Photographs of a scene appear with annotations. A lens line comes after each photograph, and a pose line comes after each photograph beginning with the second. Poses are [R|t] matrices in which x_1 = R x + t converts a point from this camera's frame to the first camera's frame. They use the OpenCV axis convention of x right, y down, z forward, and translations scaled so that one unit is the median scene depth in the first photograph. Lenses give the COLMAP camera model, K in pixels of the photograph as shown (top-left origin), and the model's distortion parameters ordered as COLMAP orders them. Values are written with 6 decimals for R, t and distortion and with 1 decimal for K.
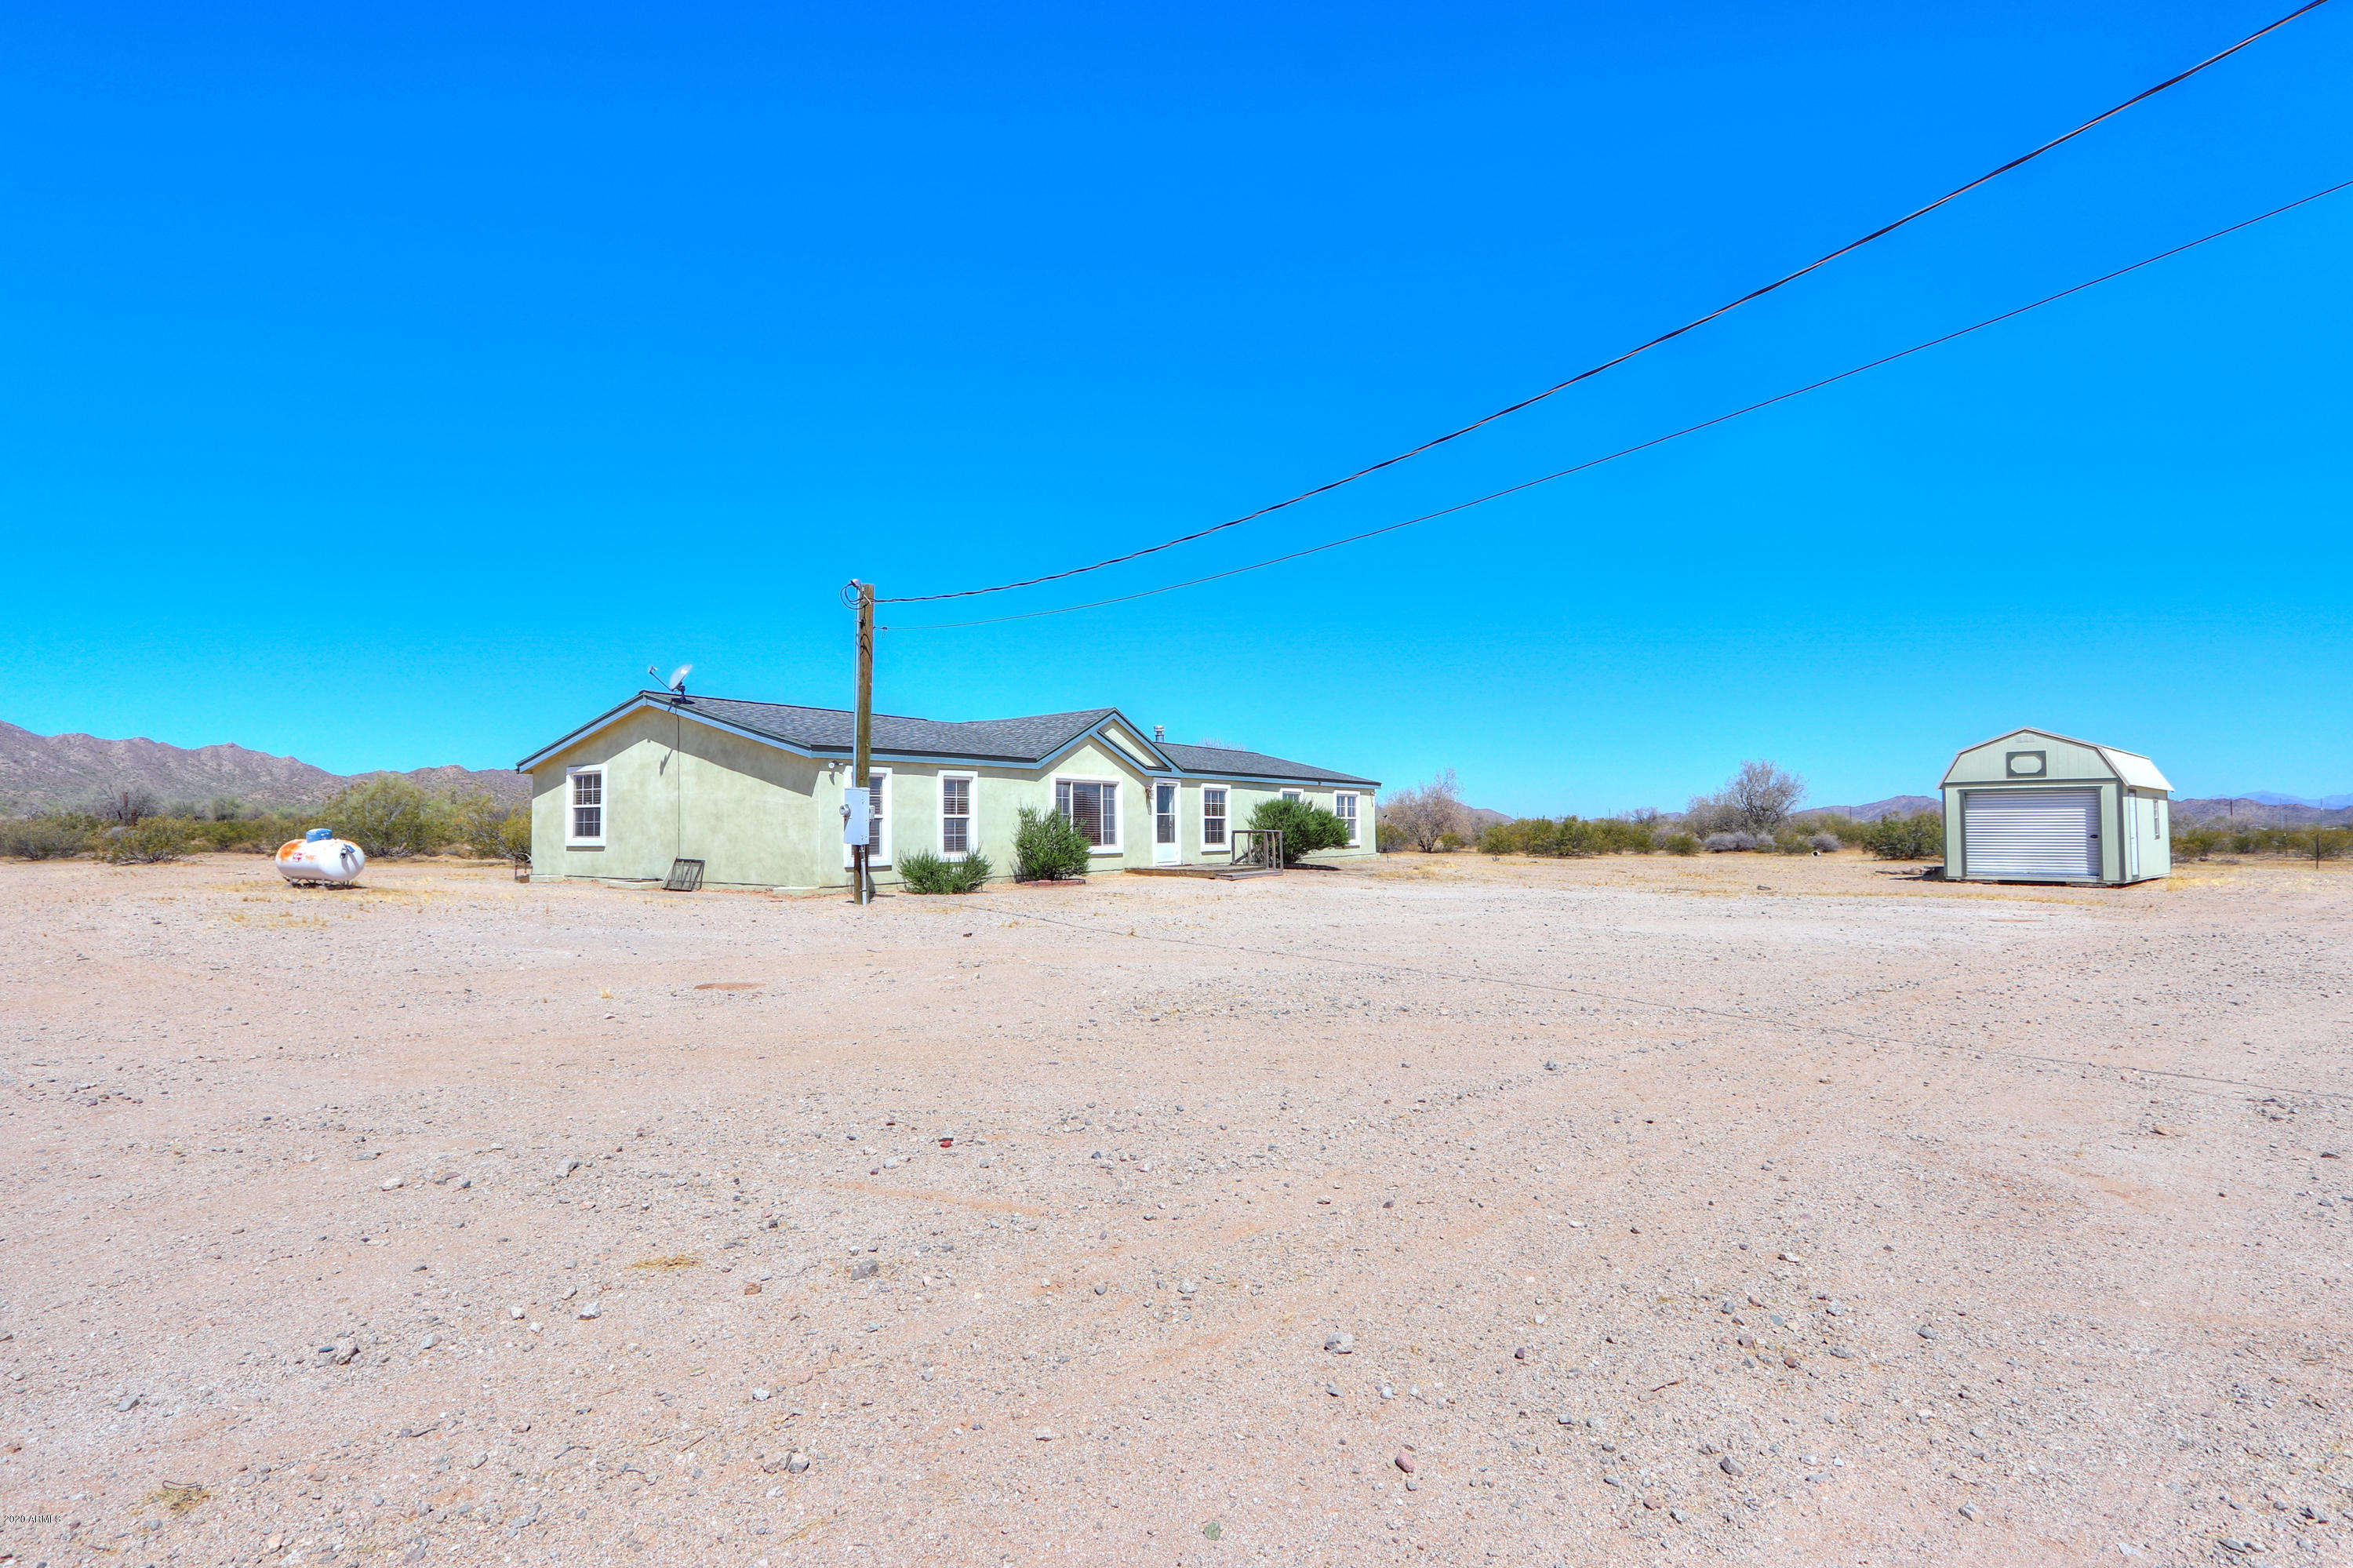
lens RADIAL K [[1138.7, 0, 1148.3], [0, 1138.7, 776.9], [0, 0, 1]] dist [-0.019652, 0.000974]
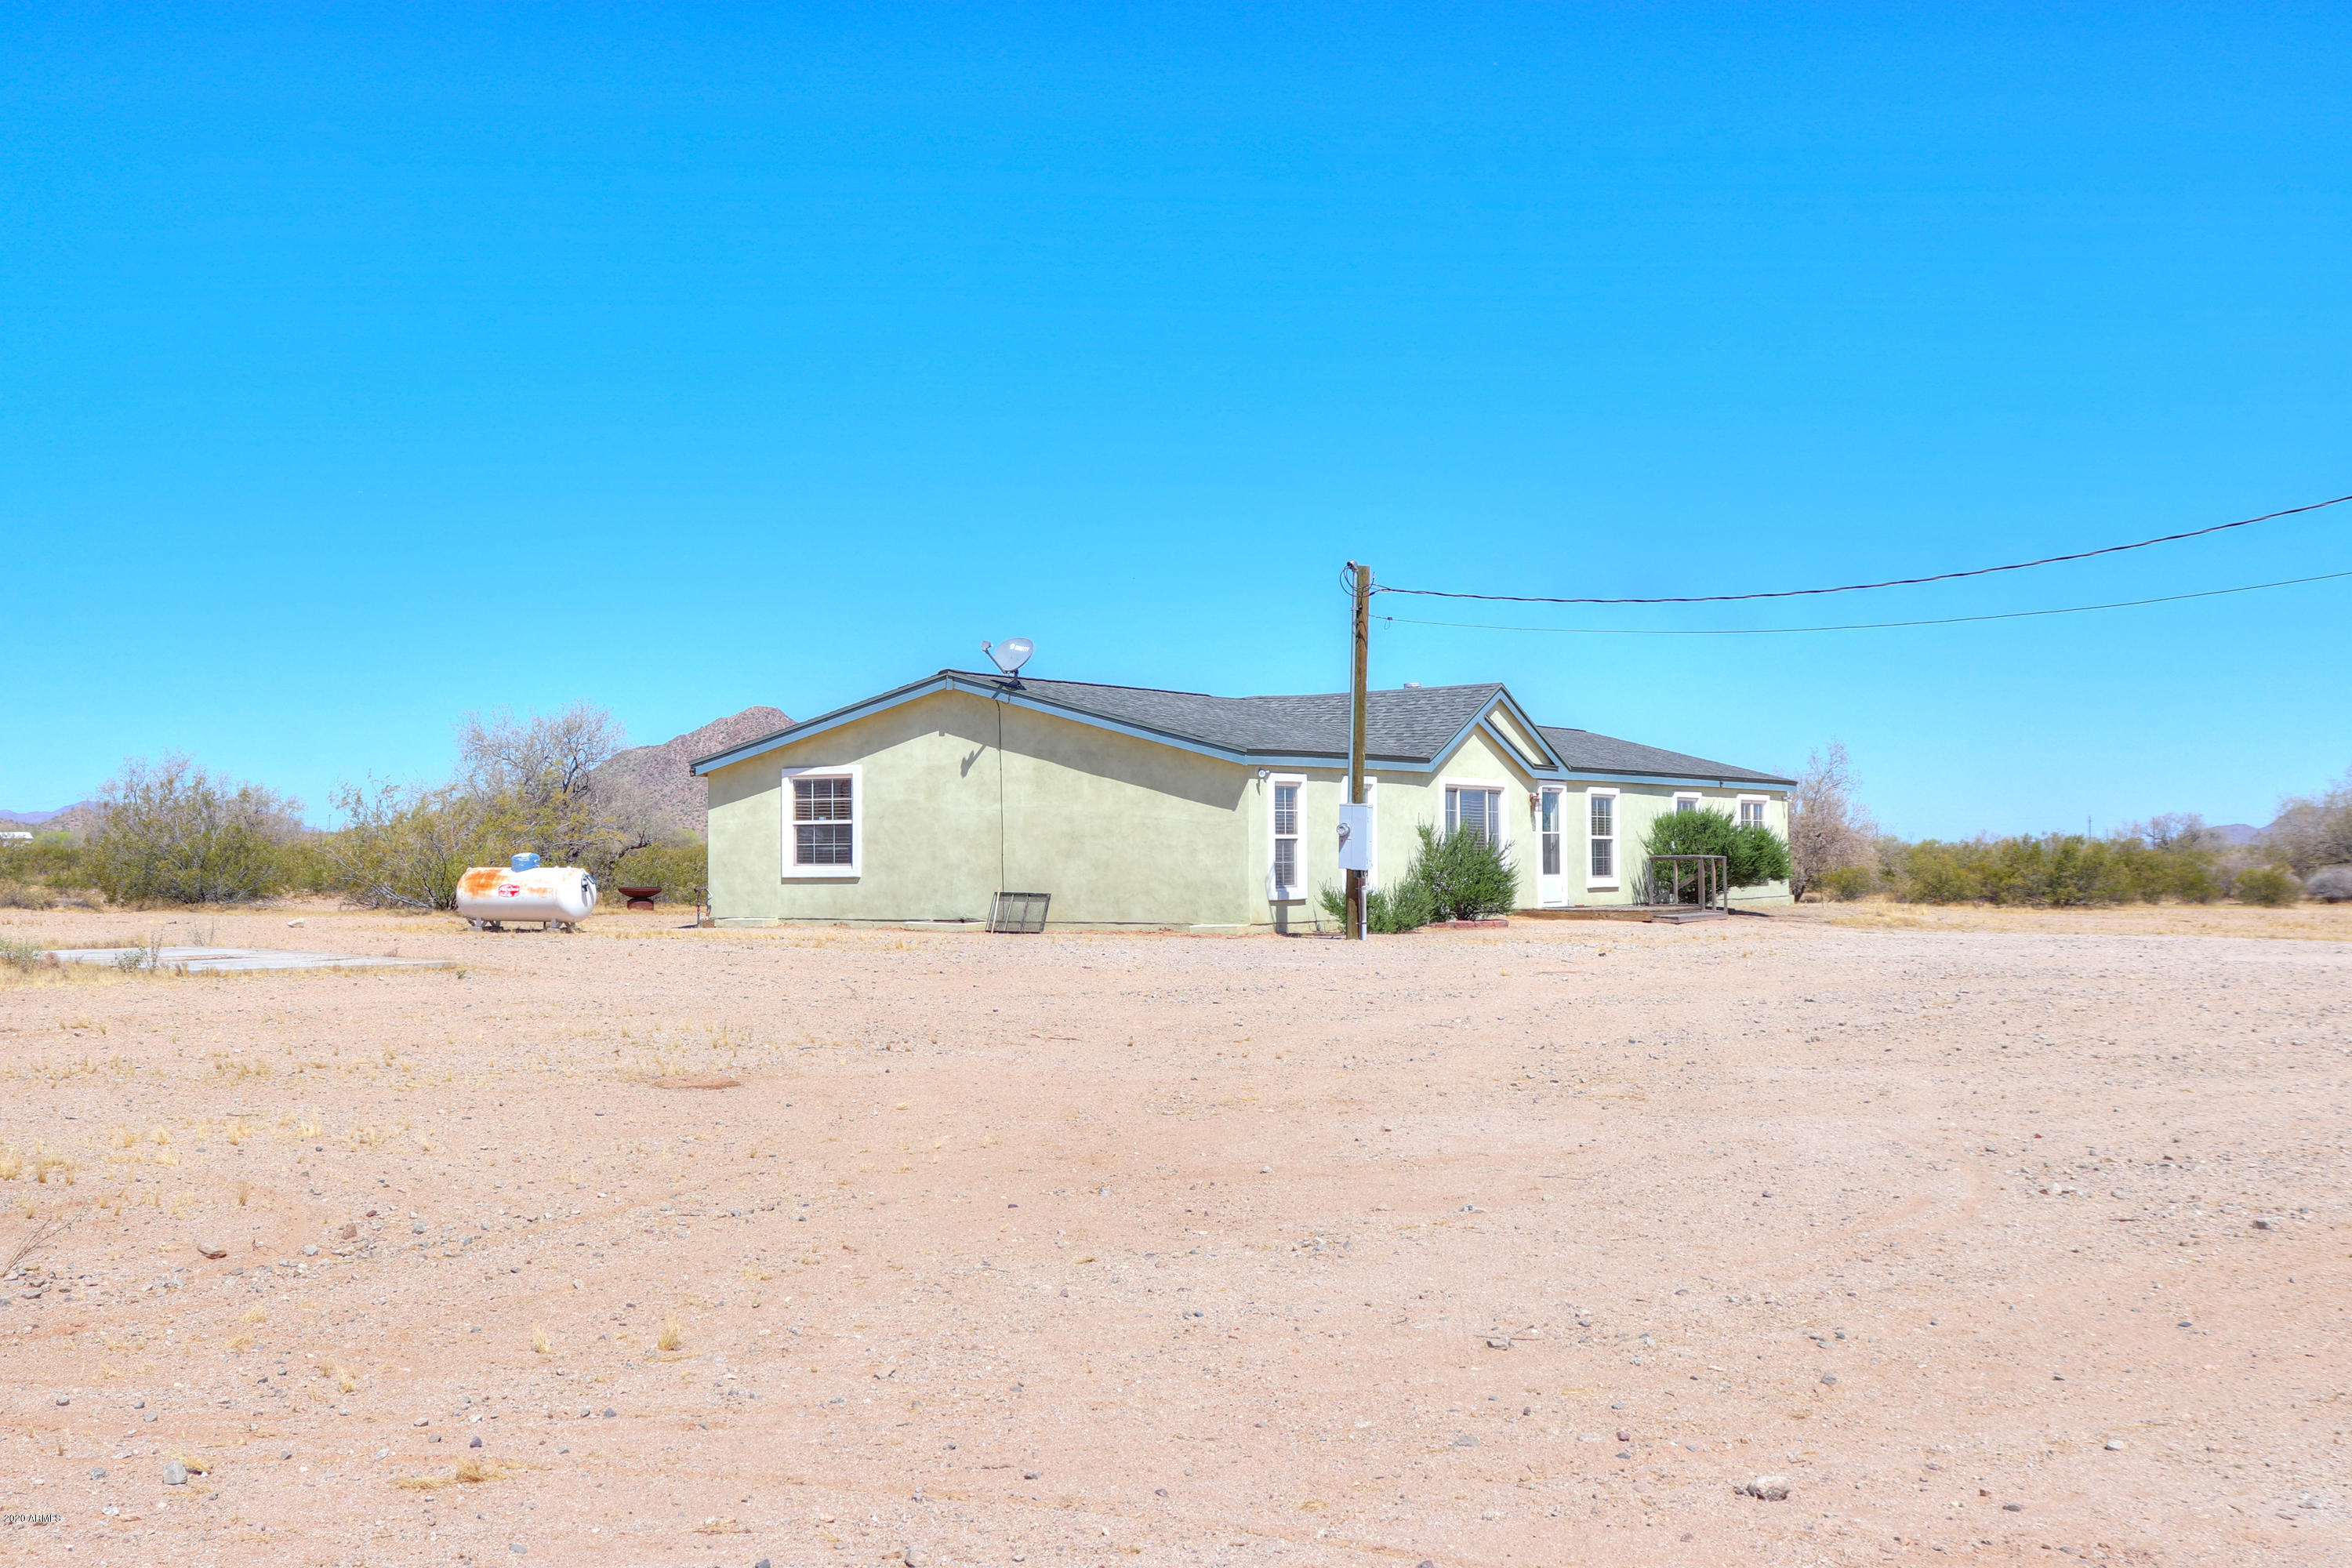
lens RADIAL K [[2810.4, 0, 1143.5], [0, 2810.4, 779.1], [0, 0, 1]] dist [-0.021185, 0.000000]
pose [[0.998004, 0.001509, 0.063136, -0.344280], [-0.002491, 0.999877, 0.015478, -0.025820], [-0.063104, -0.015604, 0.997885, -0.692896]]
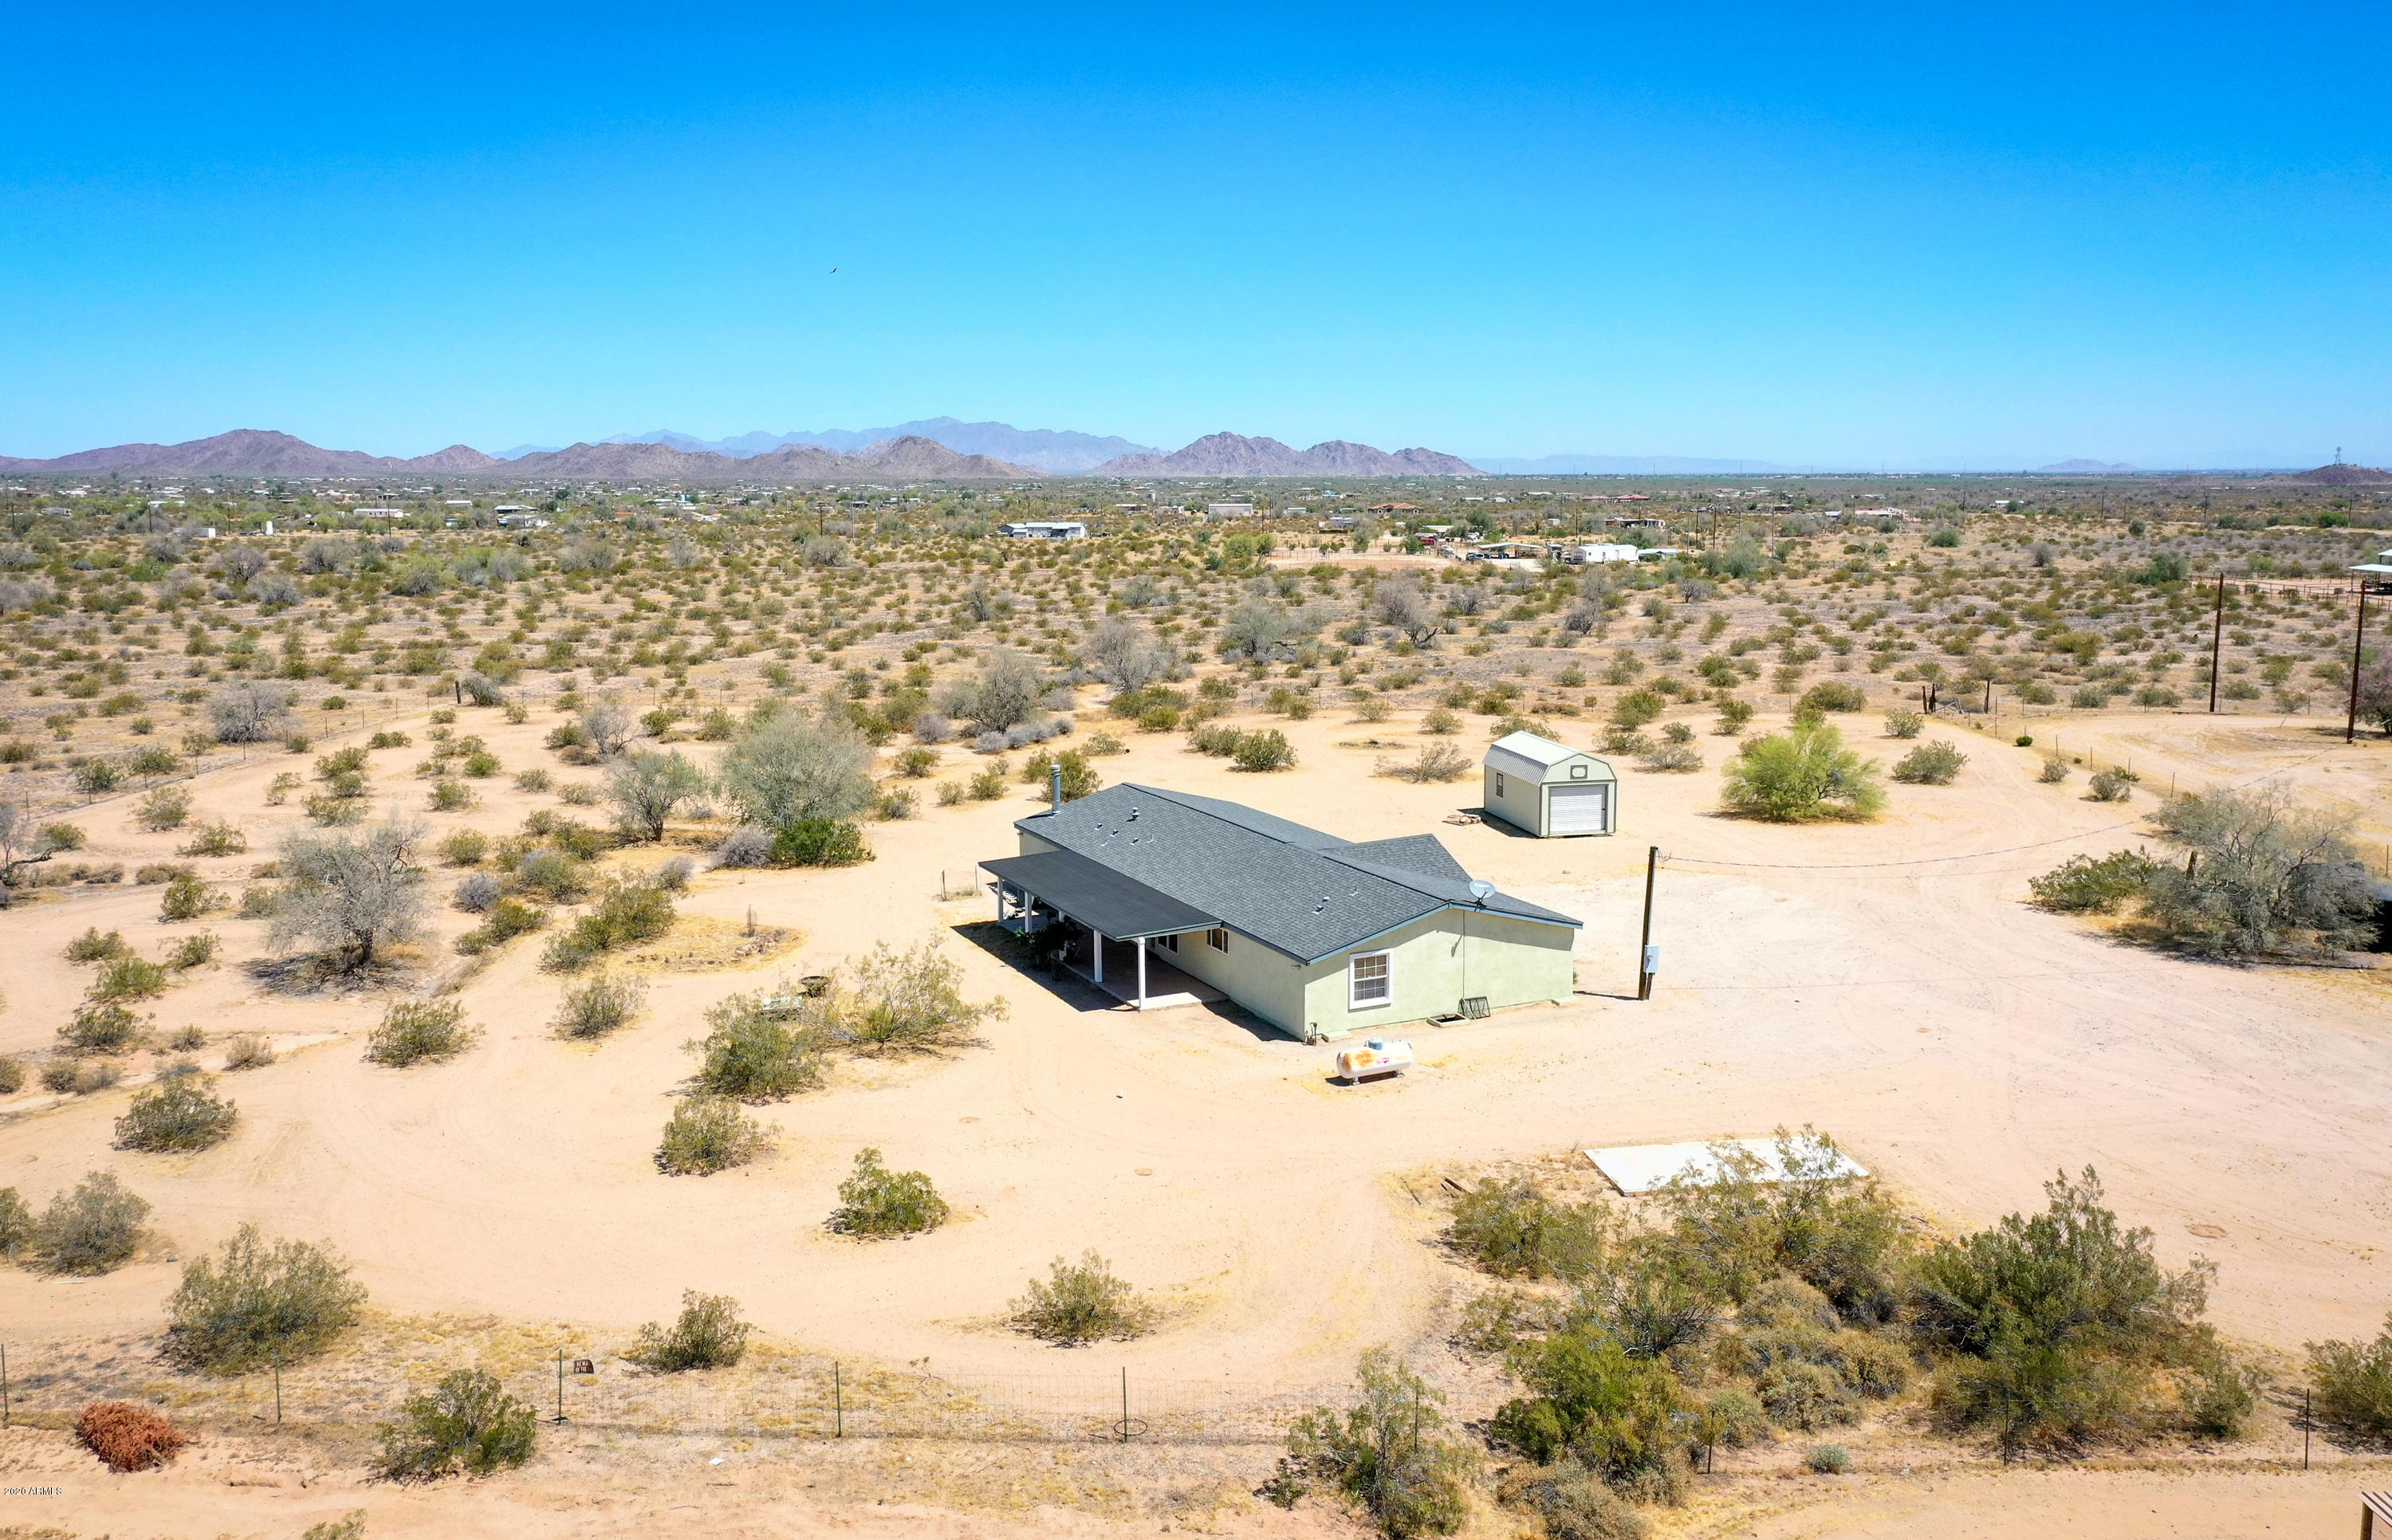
lens RADIAL K [[1923.2, 0, 1252.2], [0, 1923.2, 768.8], [0, 0, 1]] dist [0.003644, 0.001936]
pose [[0.471974, -0.132991, 0.871524, -2.247350], [-0.041146, 0.984157, 0.172461, -0.548815], [-0.880652, -0.117256, 0.459025, 0.046612]]
